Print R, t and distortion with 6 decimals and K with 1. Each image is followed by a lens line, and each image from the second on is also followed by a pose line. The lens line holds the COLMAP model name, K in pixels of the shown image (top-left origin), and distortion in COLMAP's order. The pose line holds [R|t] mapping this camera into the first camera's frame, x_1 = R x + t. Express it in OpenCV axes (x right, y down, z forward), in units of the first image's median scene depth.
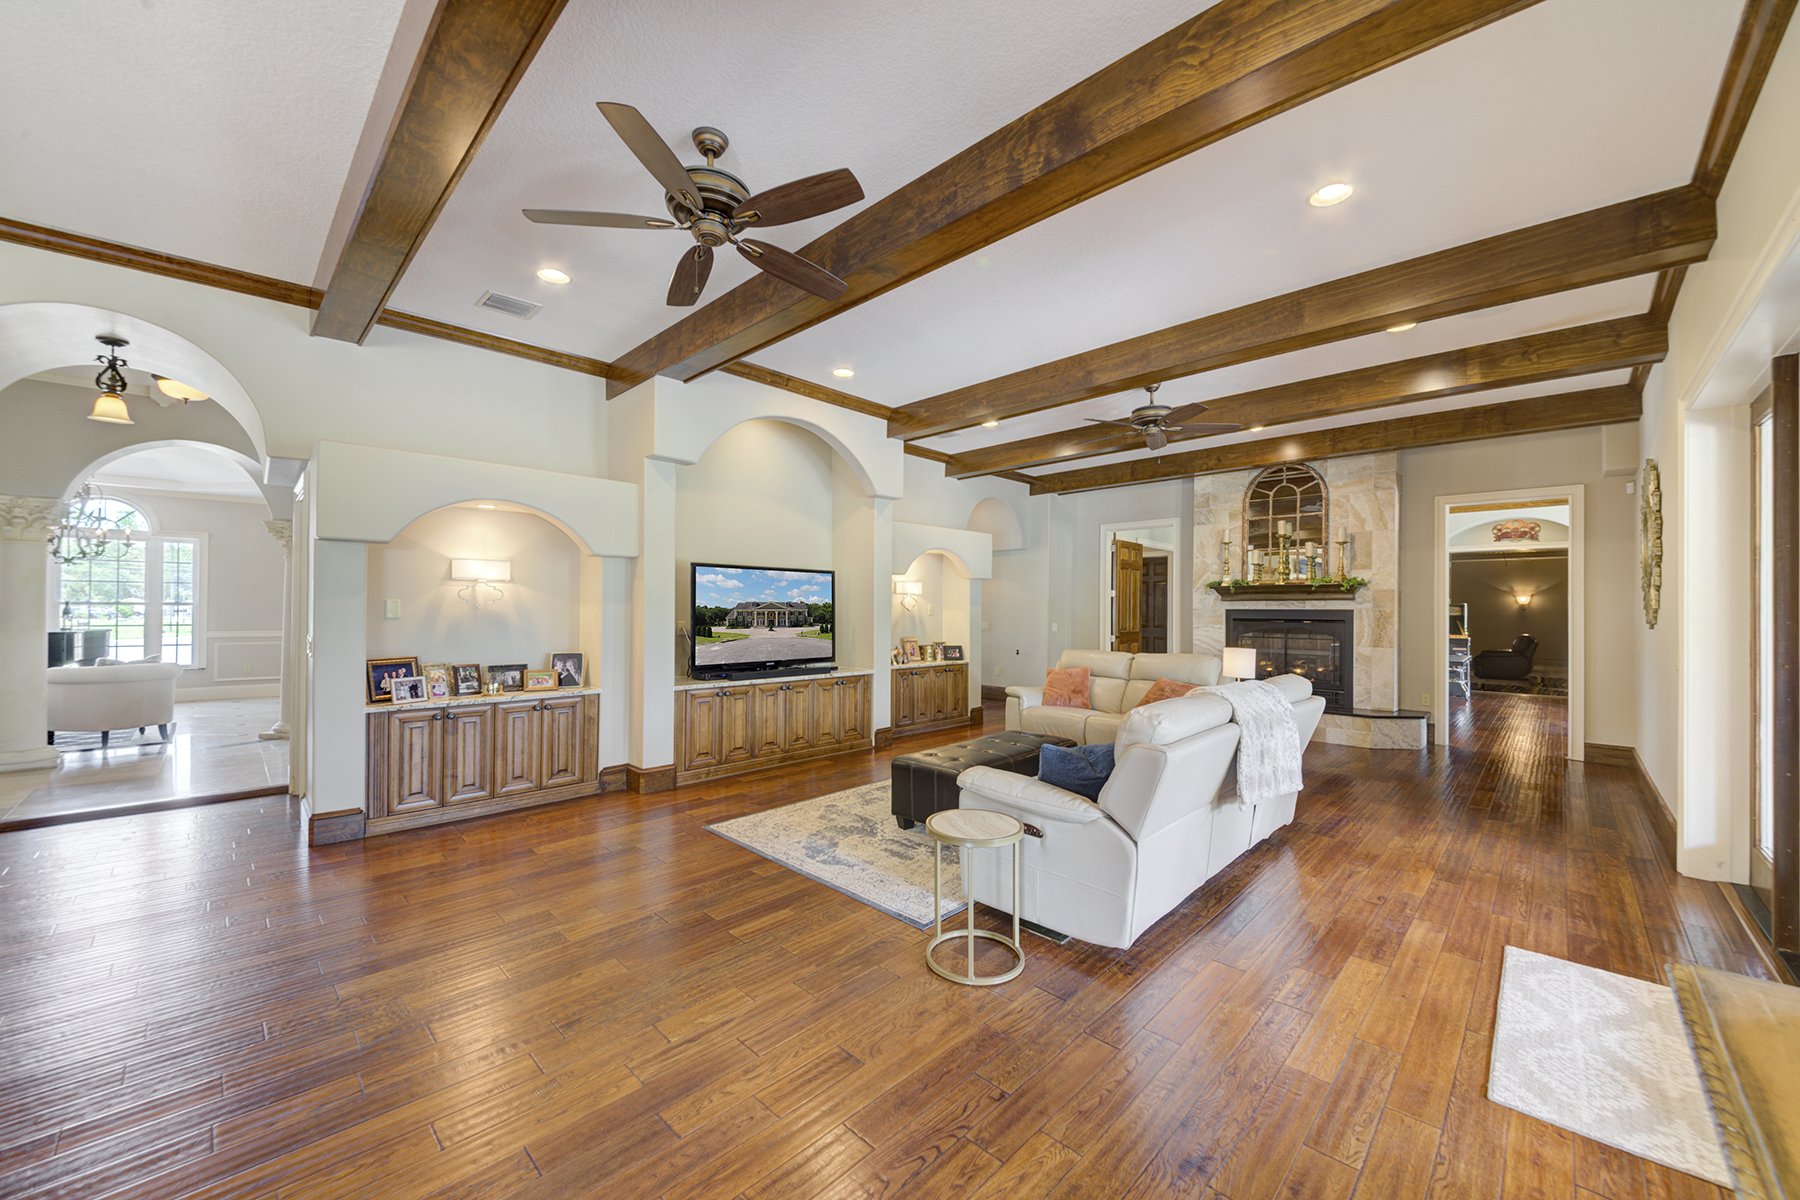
lens RADIAL K [[679.3, 0, 892.1], [0, 679.3, 607.8], [0, 0, 1]] dist [0.001902, -0.002878]
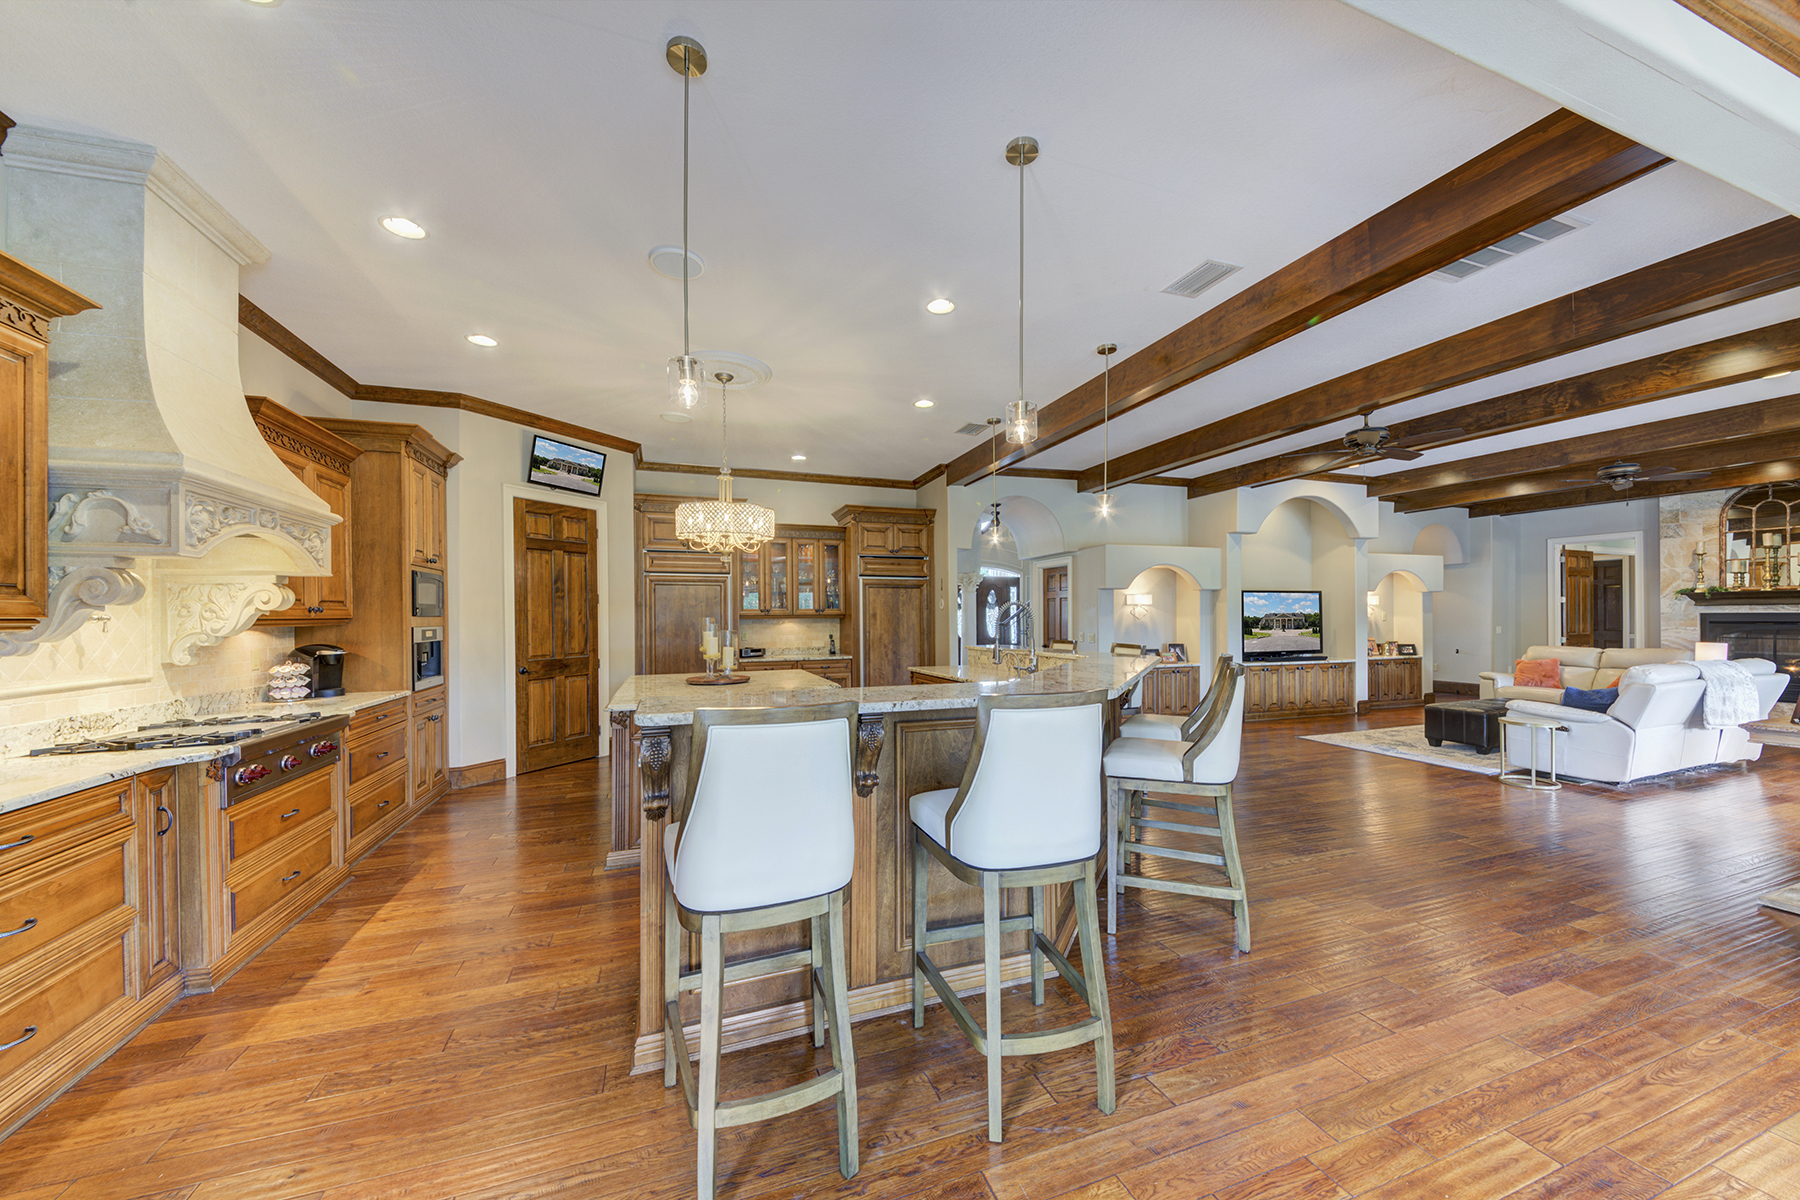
lens RADIAL K [[639.2, 0, 912.5], [0, 639.2, 615.2], [0, 0, 1]] dist [-0.006190, -0.002333]
pose [[0.901964, -0.012100, -0.431642, -0.305846], [0.012656, 0.999919, -0.001584, -0.011747], [0.431626, -0.004035, 0.902043, -0.651404]]
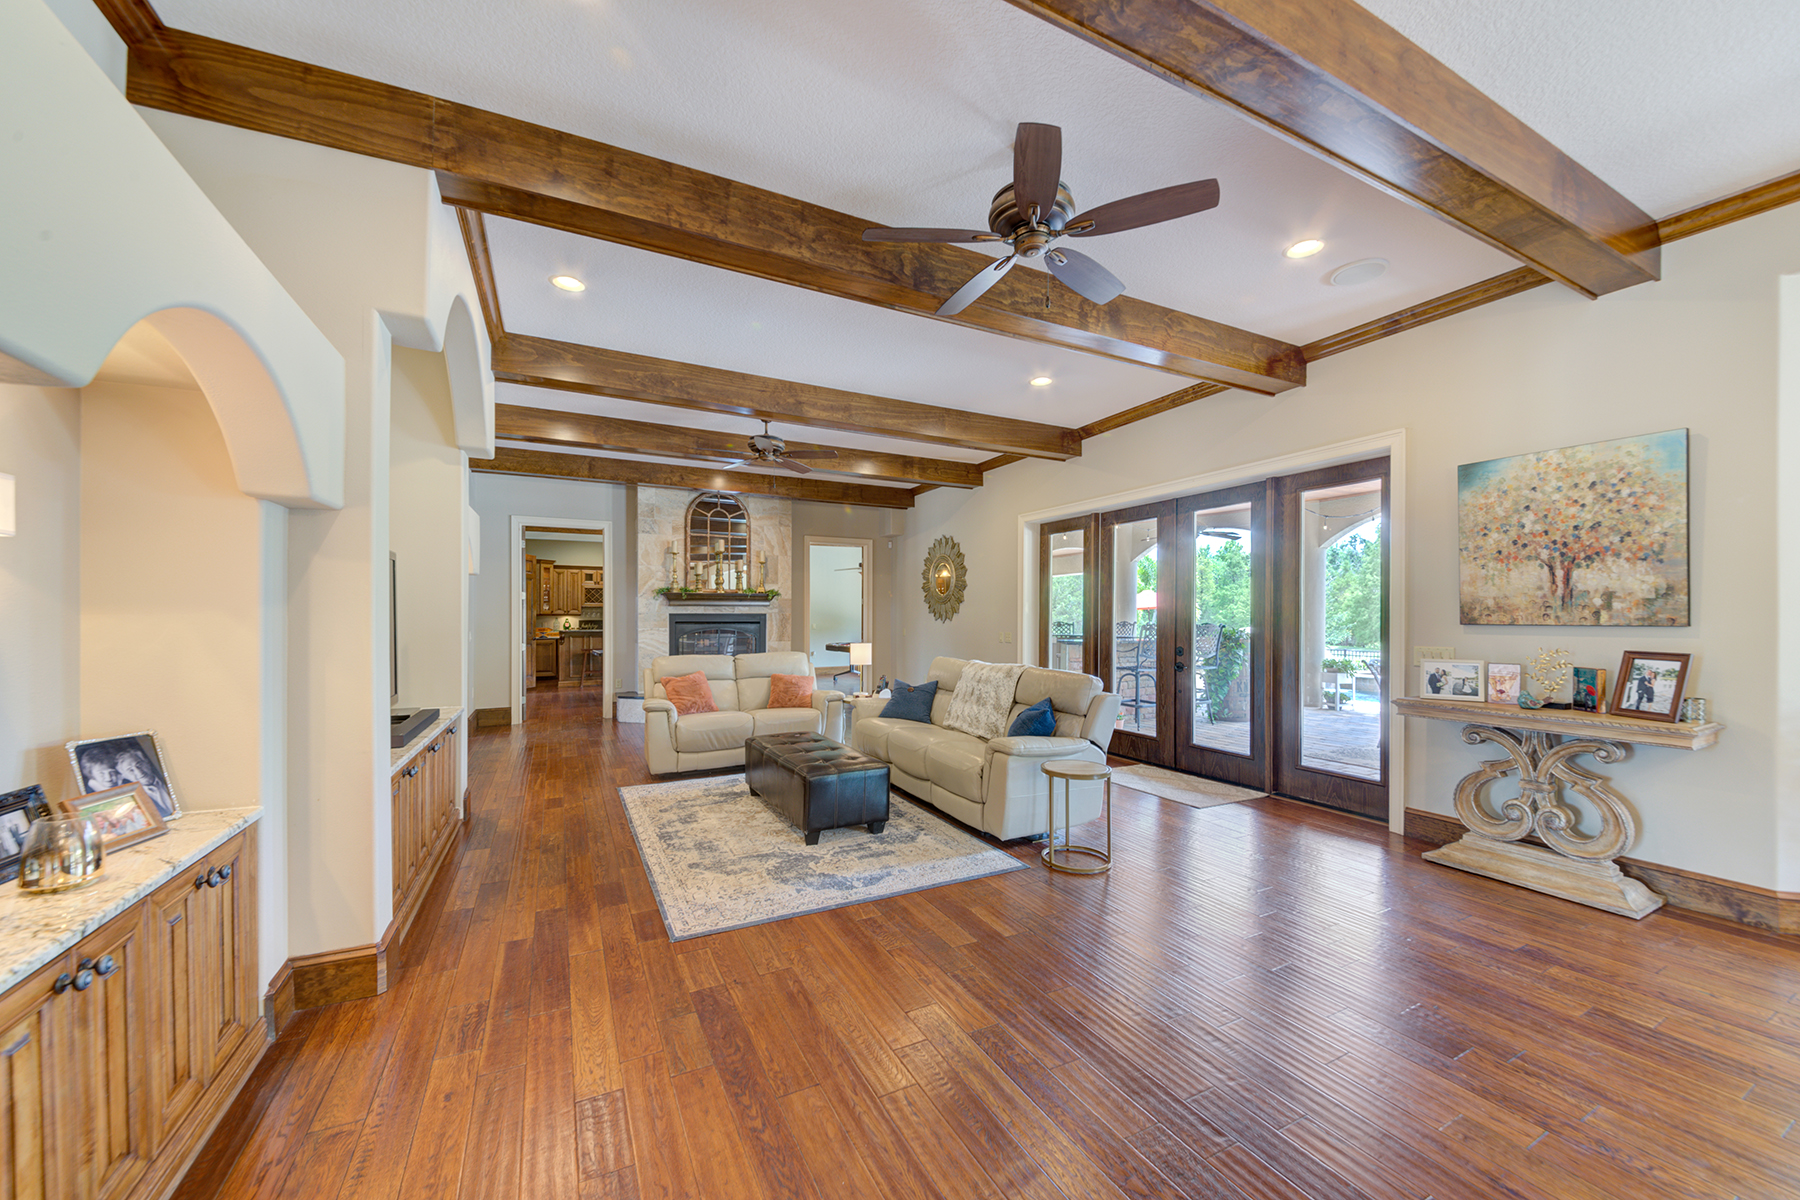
lens RADIAL K [[679.3, 0, 929.1], [0, 679.3, 612.7], [0, 0, 1]] dist [0.001902, -0.002878]
pose [[0.286644, -0.002723, 0.958033, -0.569411], [0.001647, 0.999996, 0.002350, -0.002321], [-0.958036, 0.000904, 0.286648, 0.379069]]
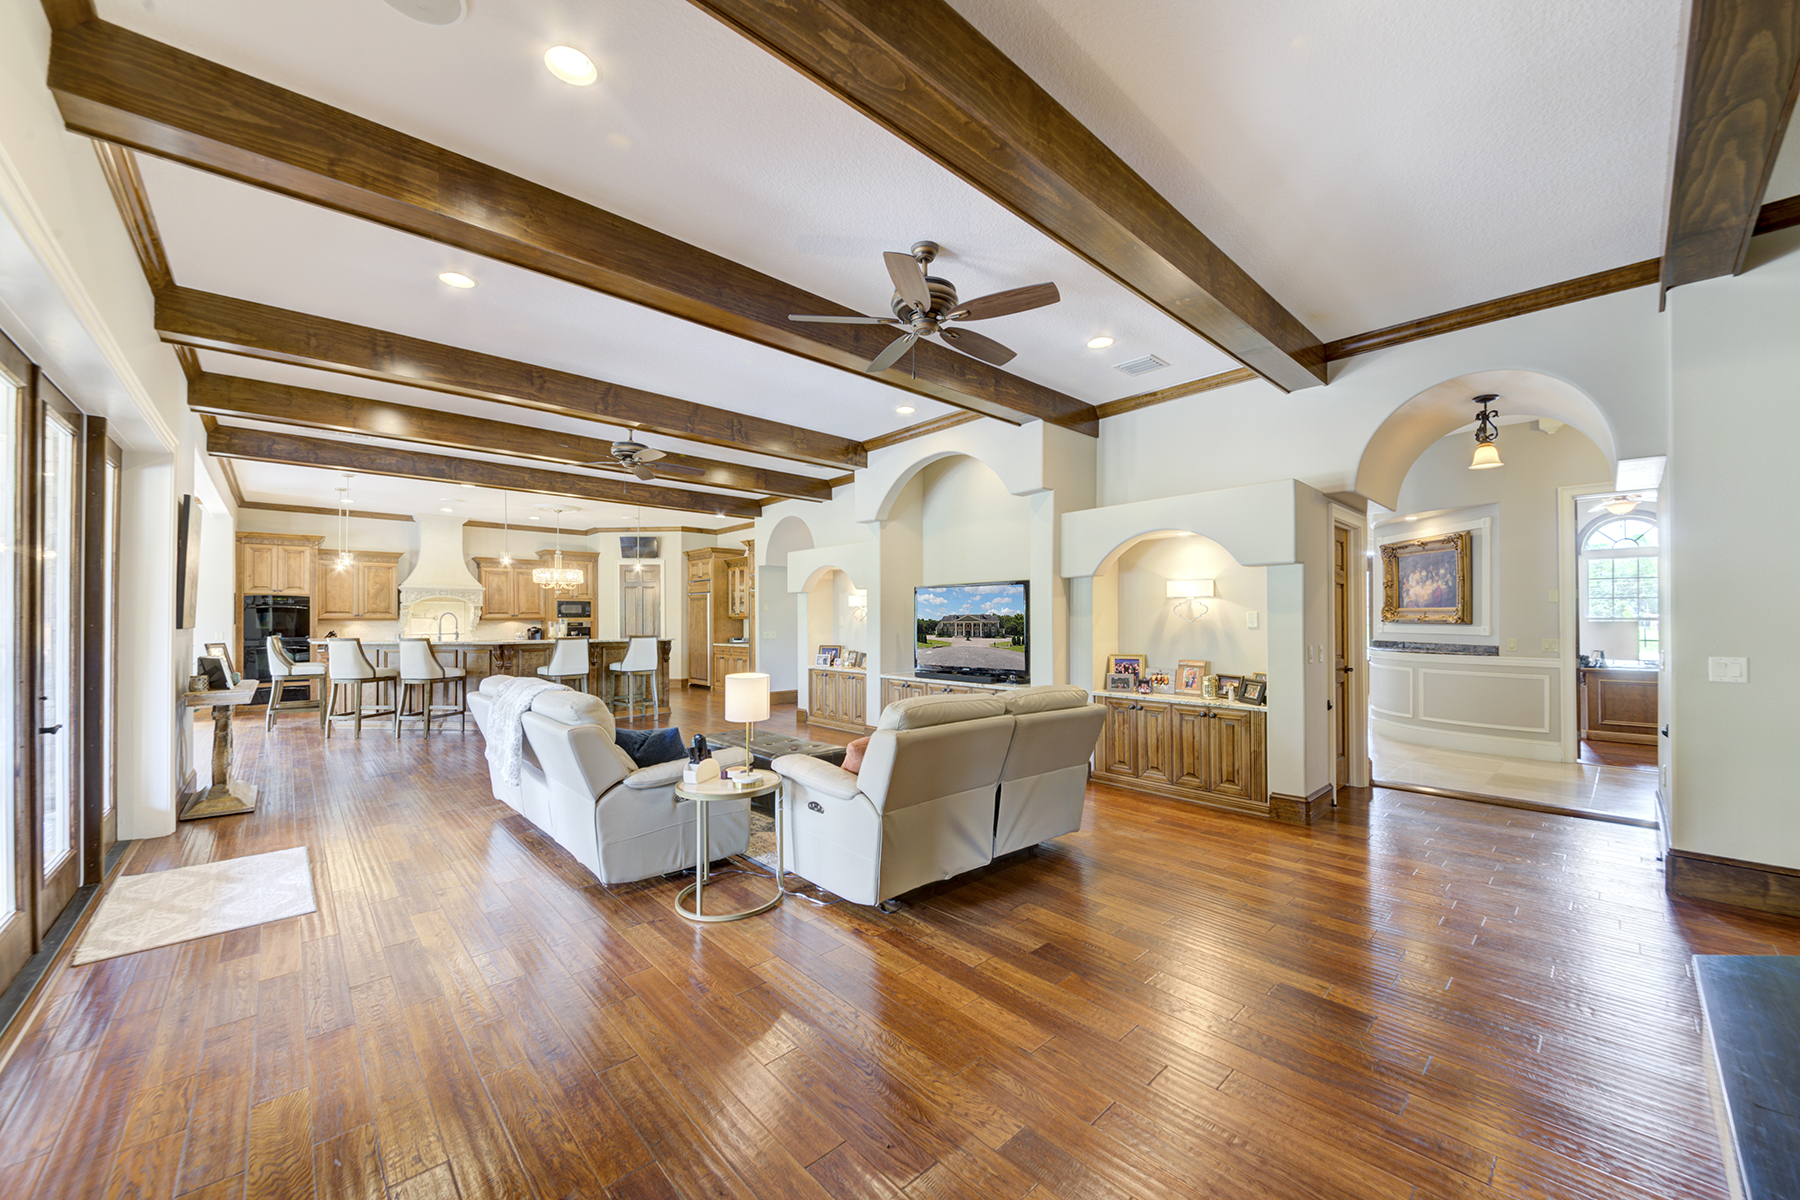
lens RADIAL K [[679.3, 0, 919.6], [0, 679.3, 616.2], [0, 0, 1]] dist [0.001902, -0.002878]
pose [[-0.042810, -0.011680, -0.999015, 0.922360], [0.002552, 0.999927, -0.011800, 0.006625], [0.999080, -0.003055, -0.042777, 0.946519]]
